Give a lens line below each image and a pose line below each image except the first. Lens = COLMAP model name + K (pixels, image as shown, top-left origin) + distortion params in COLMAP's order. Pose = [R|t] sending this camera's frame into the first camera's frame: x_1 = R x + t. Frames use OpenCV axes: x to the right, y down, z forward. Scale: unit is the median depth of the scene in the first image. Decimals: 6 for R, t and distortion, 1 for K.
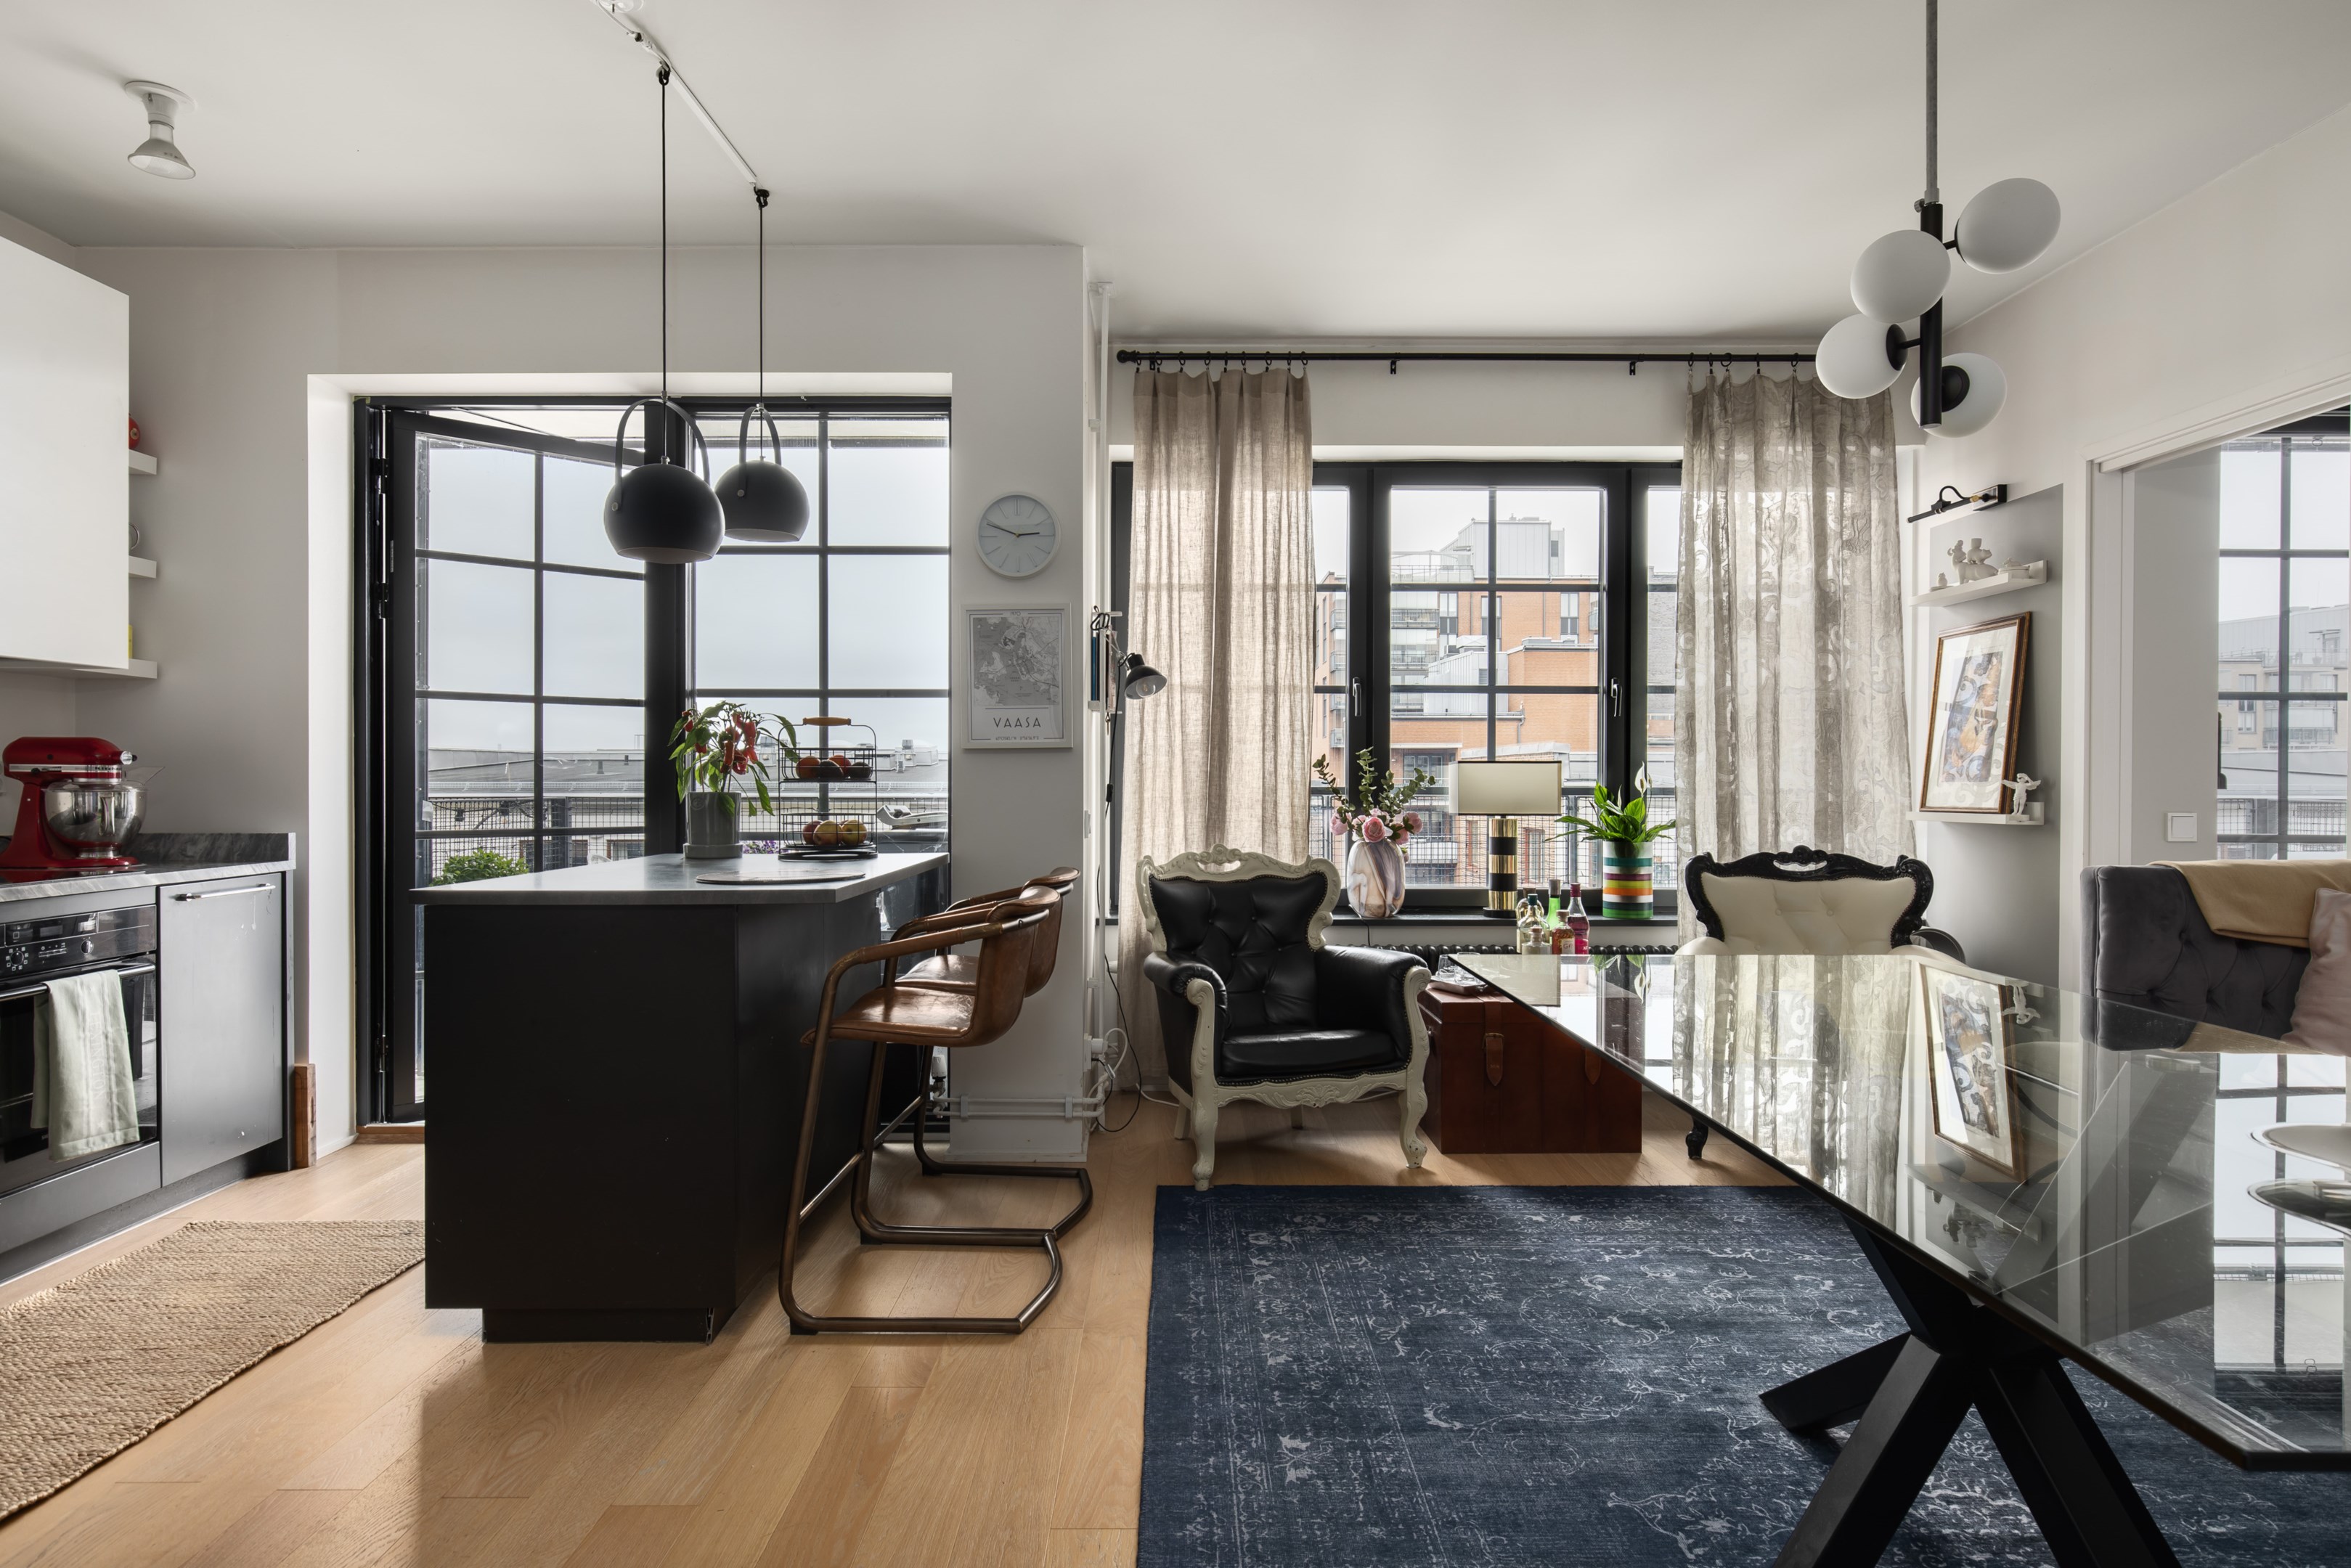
lens RADIAL K [[1234.8, 0, 1154.6], [0, 1234.8, 781.1], [0, 0, 1]] dist [0.003346, 0.000502]
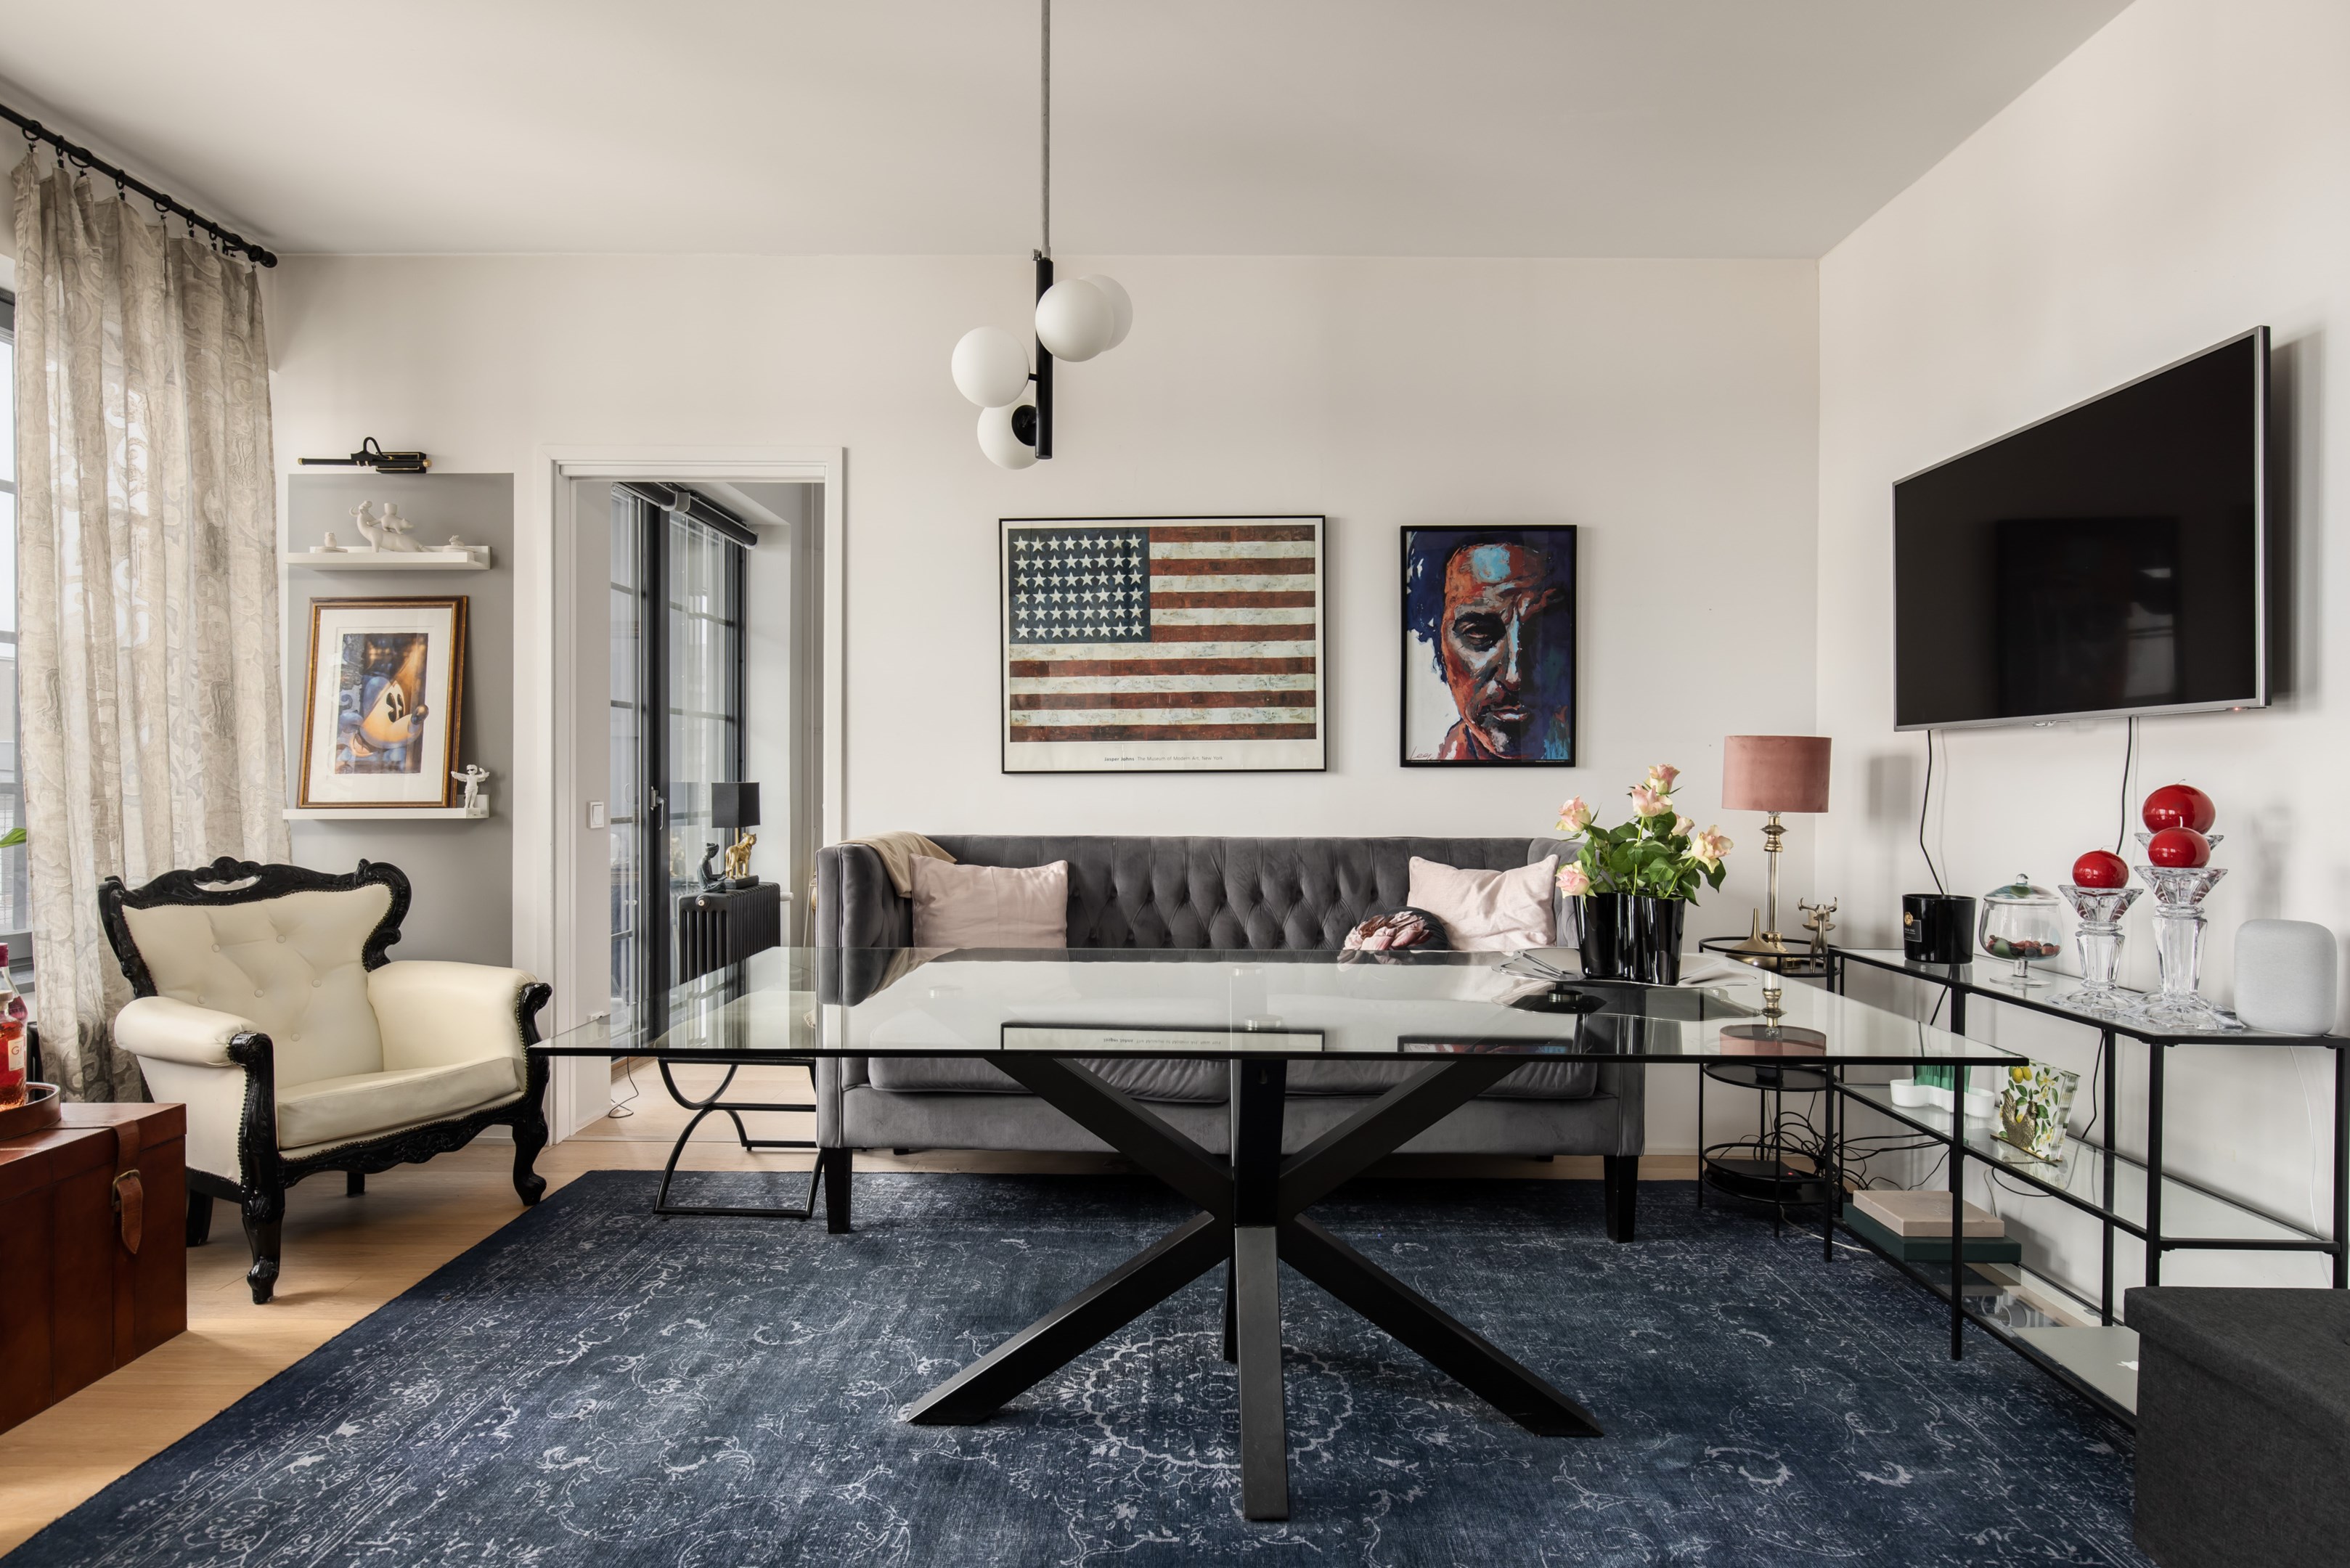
lens RADIAL K [[1234.3, 0, 1217.3], [0, 1234.3, 778.9], [0, 0, 1]] dist [0.003346, 0.000502]
pose [[0.019631, -0.003303, 0.999802, -0.307587], [-0.000258, 0.999994, 0.003309, 0.001929], [-0.999807, -0.000323, 0.019630, 0.510087]]
